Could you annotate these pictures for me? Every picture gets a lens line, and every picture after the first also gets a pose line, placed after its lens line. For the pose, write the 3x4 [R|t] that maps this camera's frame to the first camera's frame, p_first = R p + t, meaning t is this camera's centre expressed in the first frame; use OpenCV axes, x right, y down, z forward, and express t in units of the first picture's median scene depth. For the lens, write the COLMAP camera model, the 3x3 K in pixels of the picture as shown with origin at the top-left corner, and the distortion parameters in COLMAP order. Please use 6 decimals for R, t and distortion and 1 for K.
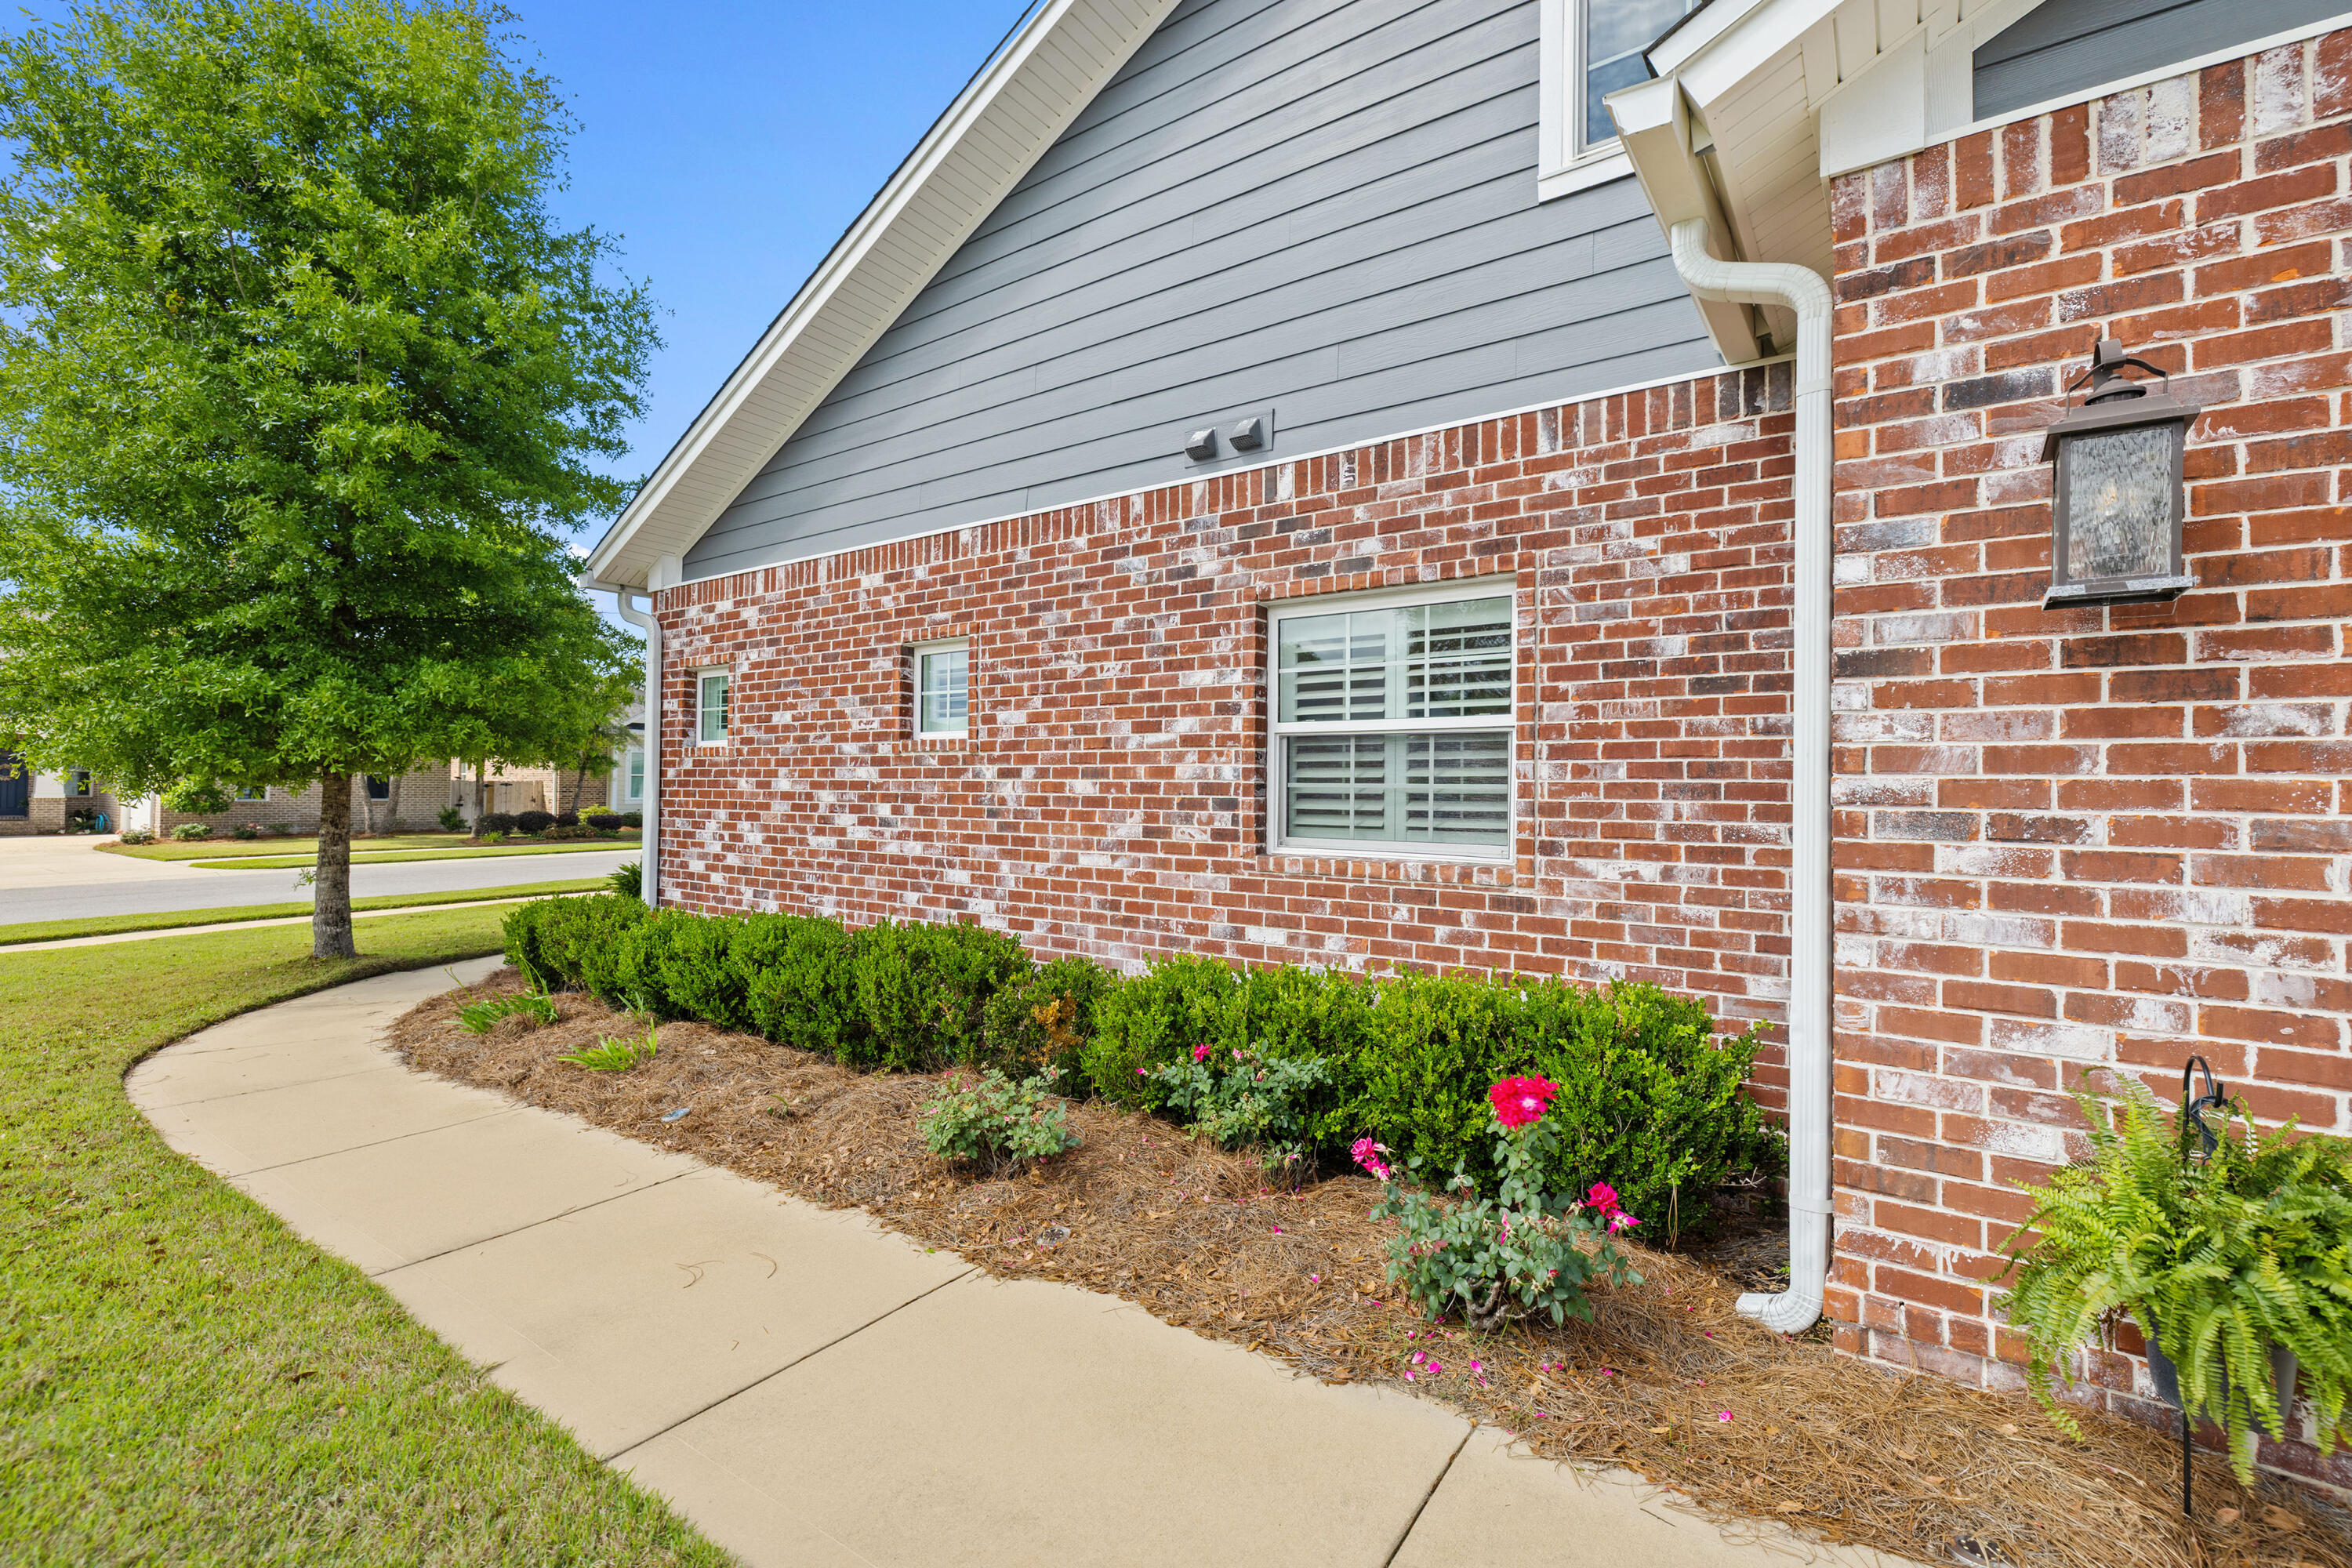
lens RADIAL K [[1006.3, 0, 1117.5], [0, 1006.3, 765.6], [0, 0, 1]] dist [-0.000758, -0.000005]
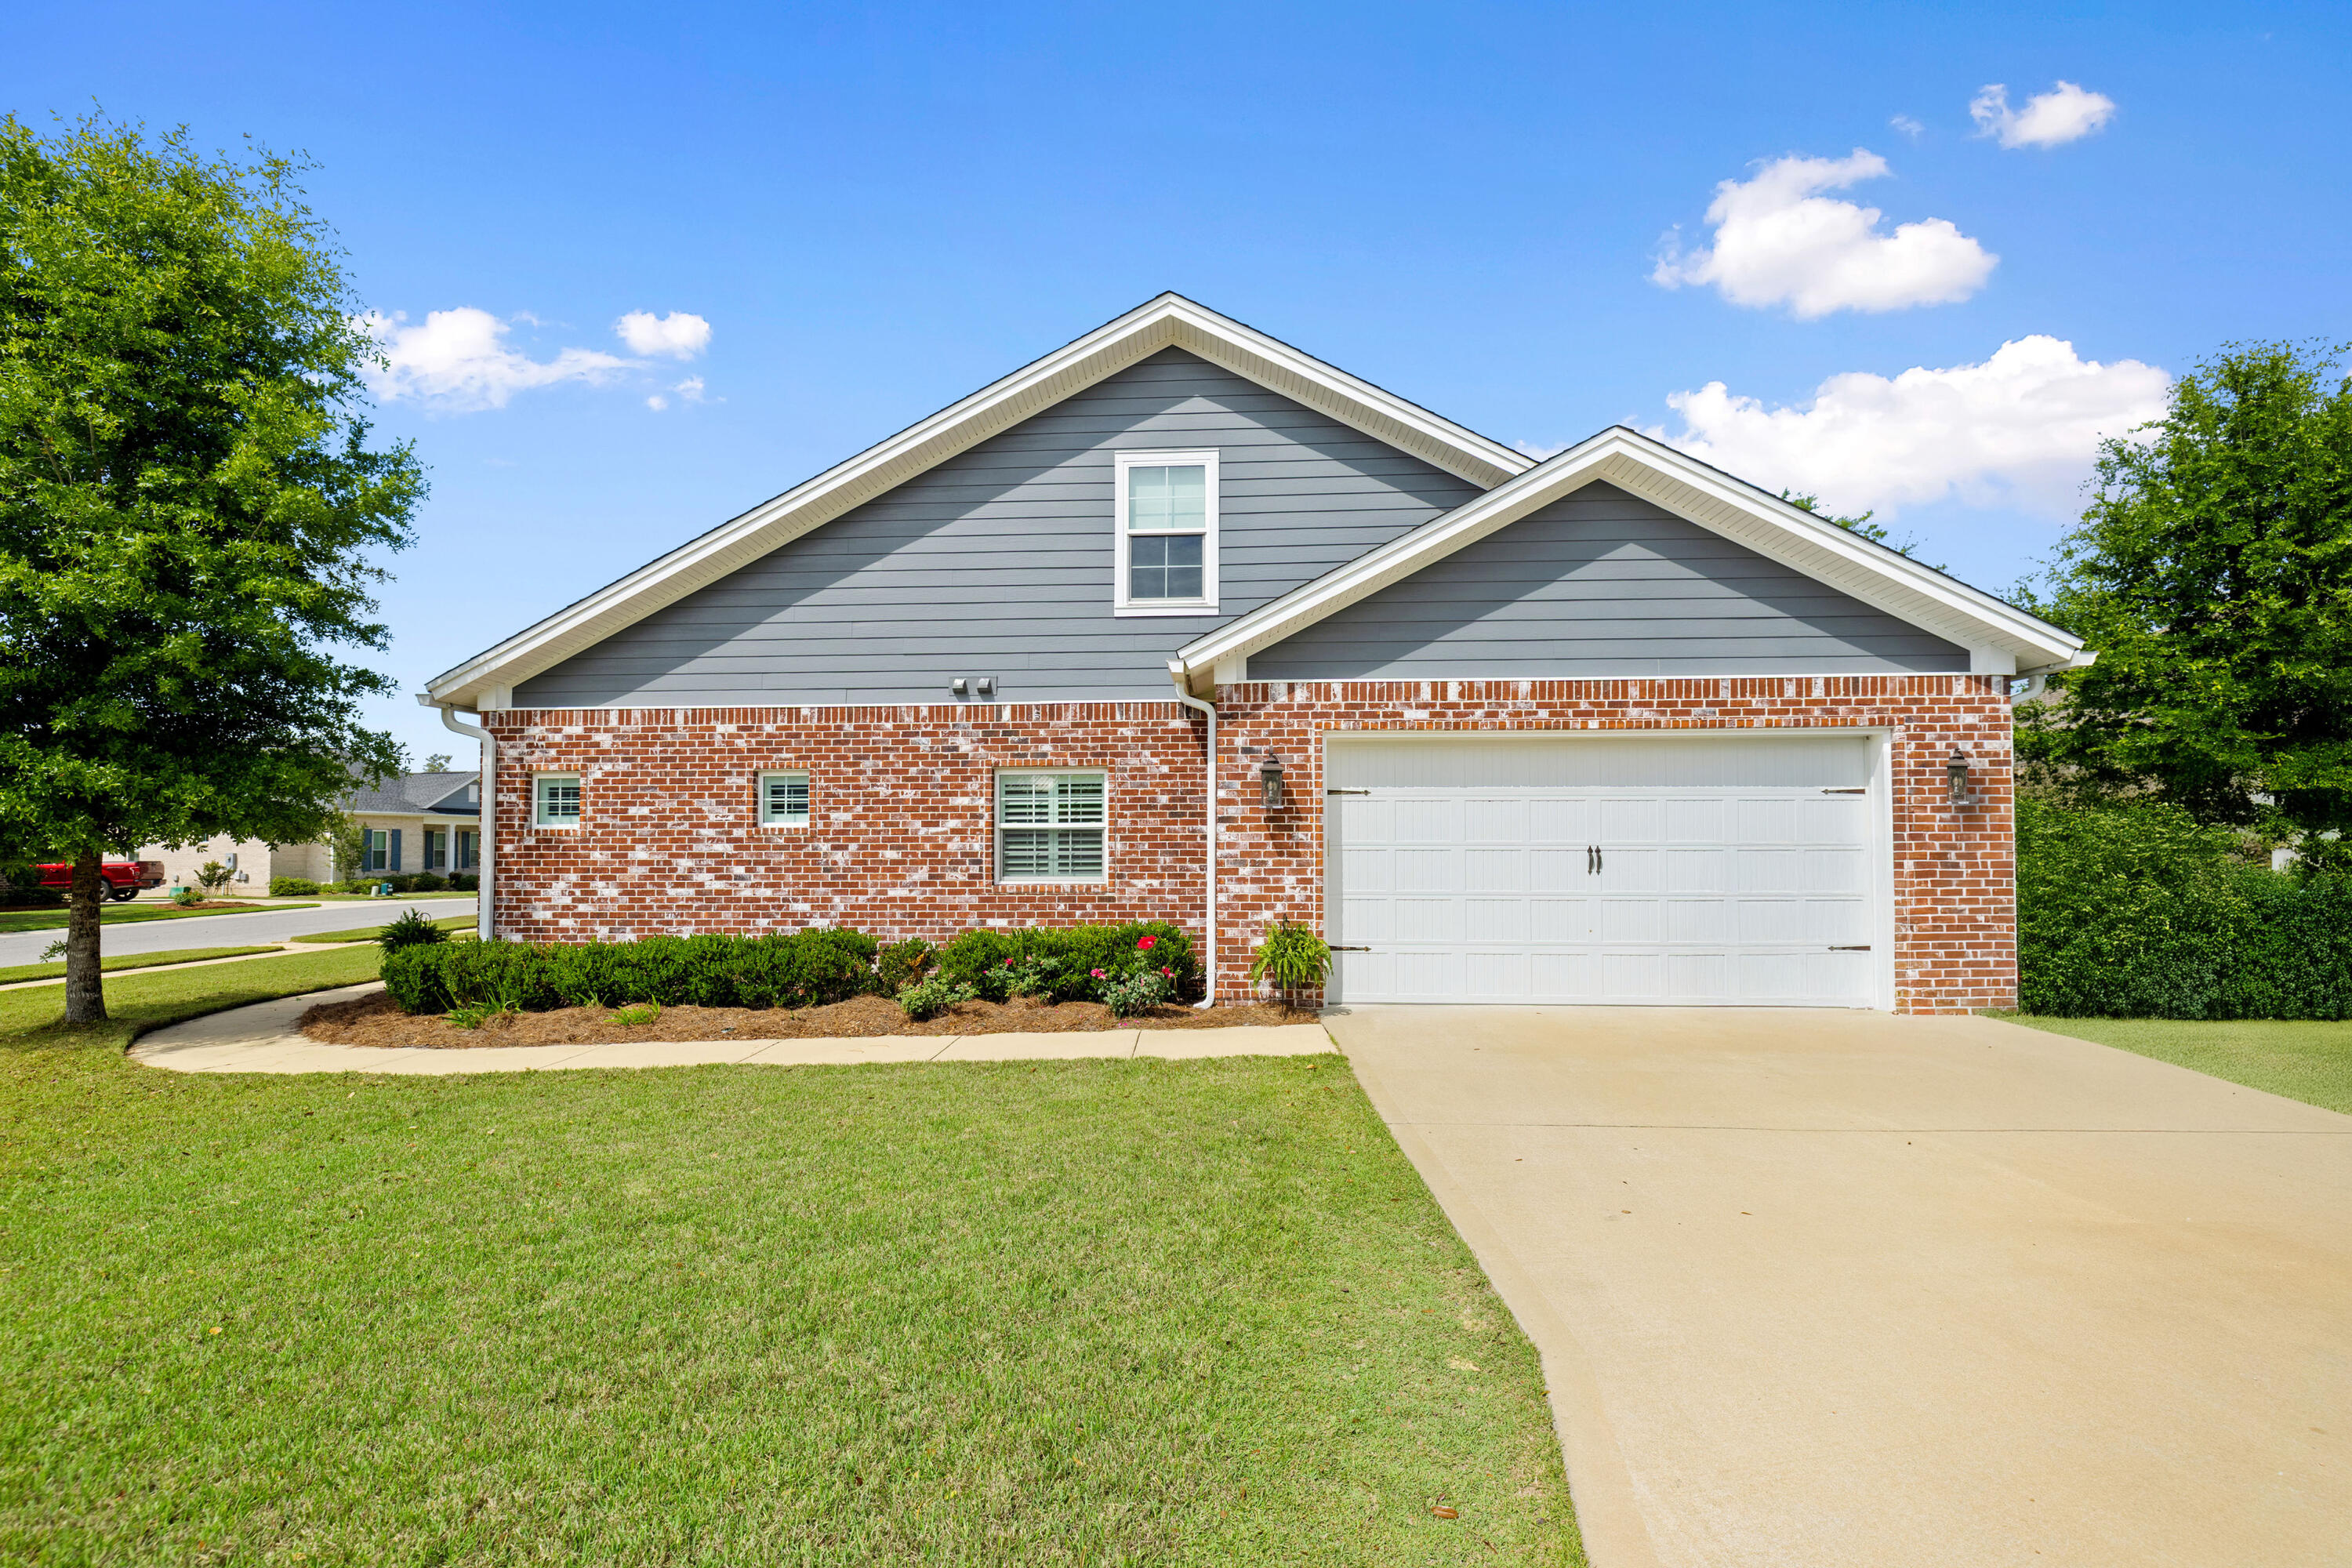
lens RADIAL K [[1006.3, 0, 1136.9], [0, 1006.3, 803.5], [0, 0, 1]] dist [-0.000758, -0.000005]
pose [[0.836165, 0.011077, 0.548366, -0.762945], [-0.001047, 0.999826, -0.018599, -0.044558], [-0.548477, 0.014977, 0.836031, -0.941344]]
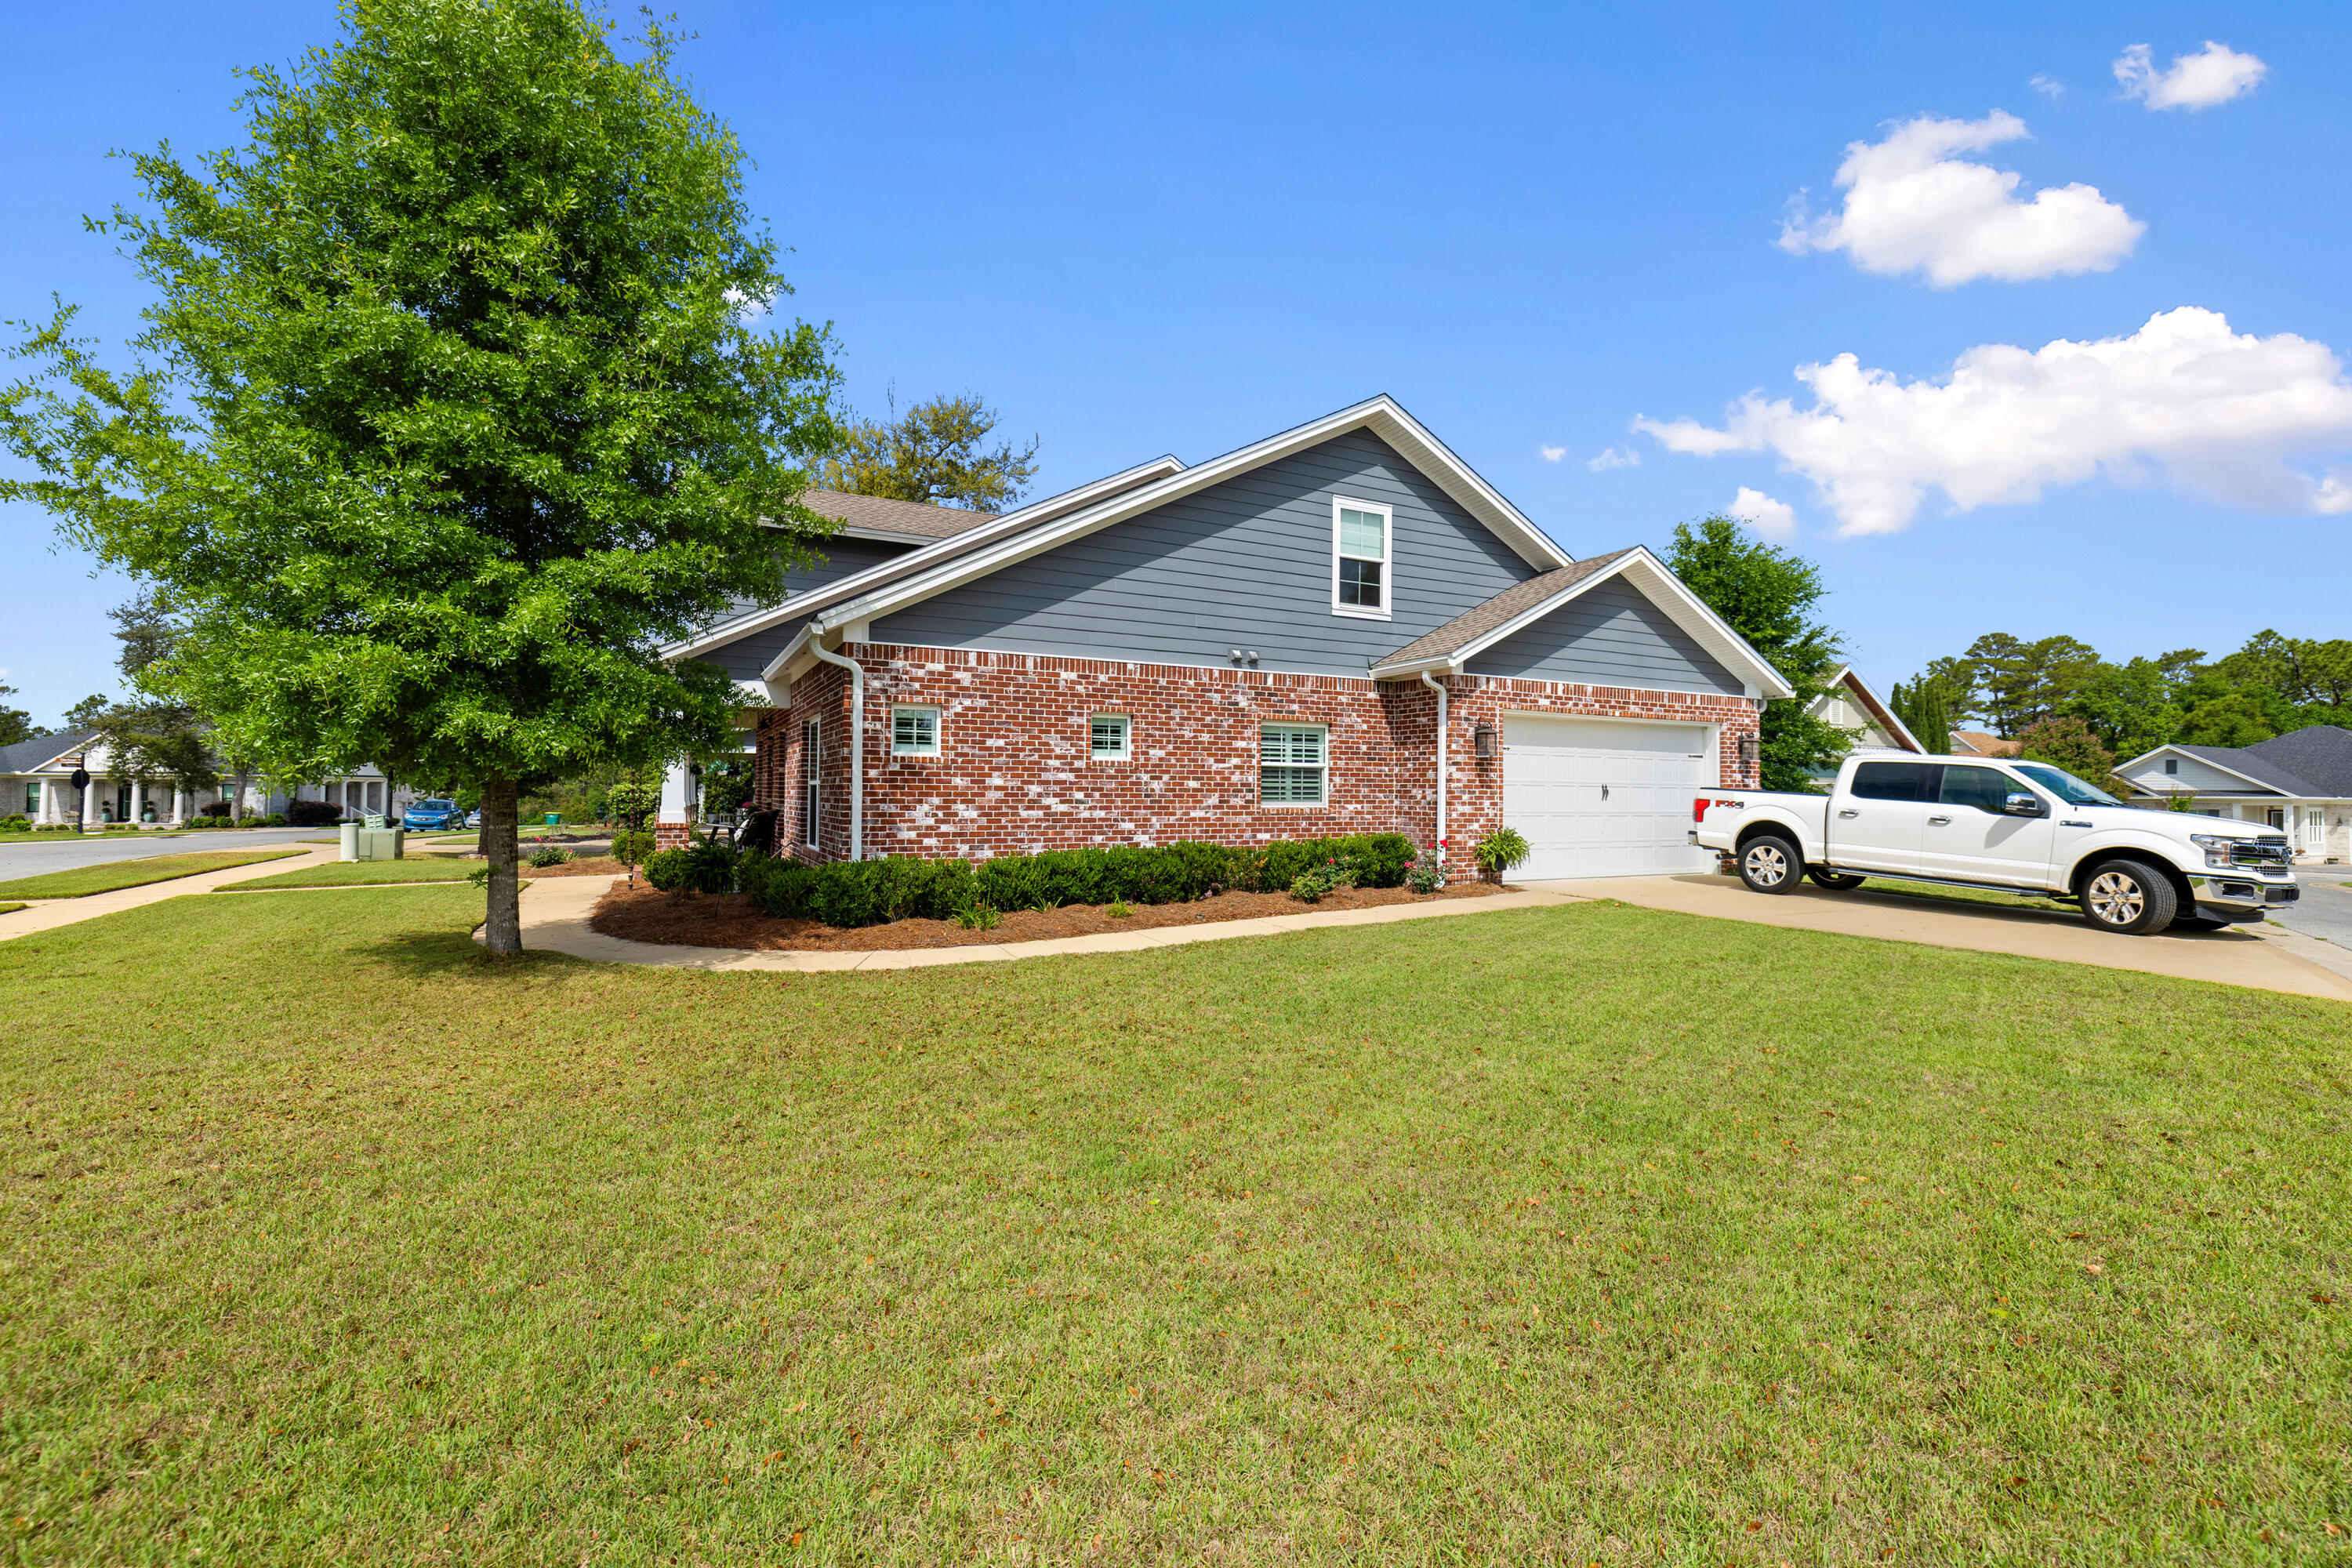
lens RADIAL K [[1006.3, 0, 1184.9], [0, 1006.3, 745.0], [0, 0, 1]] dist [-0.000758, -0.000005]
pose [[0.436995, 0.036890, 0.898707, -2.460749], [-0.023958, 0.999281, -0.029369, -0.001103], [-0.899145, -0.008697, 0.437565, -0.050444]]
